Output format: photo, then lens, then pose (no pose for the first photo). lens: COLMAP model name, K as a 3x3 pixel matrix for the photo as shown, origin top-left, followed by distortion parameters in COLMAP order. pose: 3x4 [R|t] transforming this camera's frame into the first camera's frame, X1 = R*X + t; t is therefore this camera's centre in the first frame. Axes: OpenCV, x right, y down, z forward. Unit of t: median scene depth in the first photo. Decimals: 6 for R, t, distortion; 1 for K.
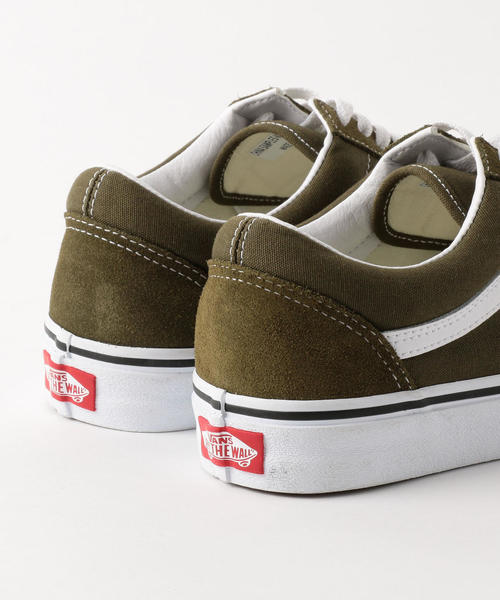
lens RADIAL K [[2516.9, 0, 249.8], [0, 2516.9, 300.0], [0, 0, 1]] dist [0.158525, 0.000000]
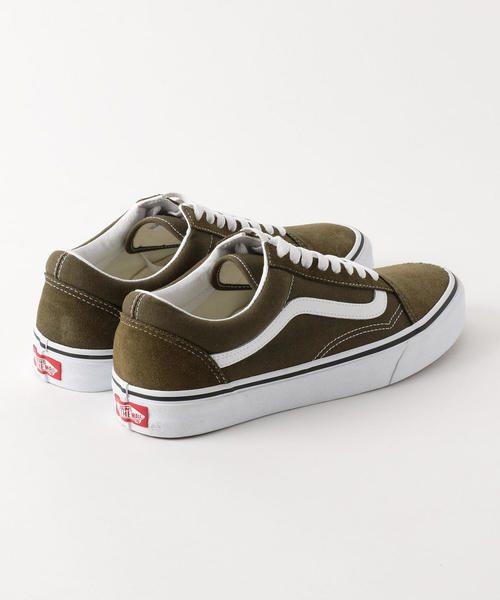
lens RADIAL K [[1732.9, 0, 250.2], [0, 1732.9, 299.9], [0, 0, 1]] dist [-0.000896, 0.000000]
pose [[0.999185, 0.008704, 0.039427, 0.028001], [-0.012324, 0.995634, 0.092527, -0.138378], [-0.038449, -0.092937, 0.994929, -0.279874]]
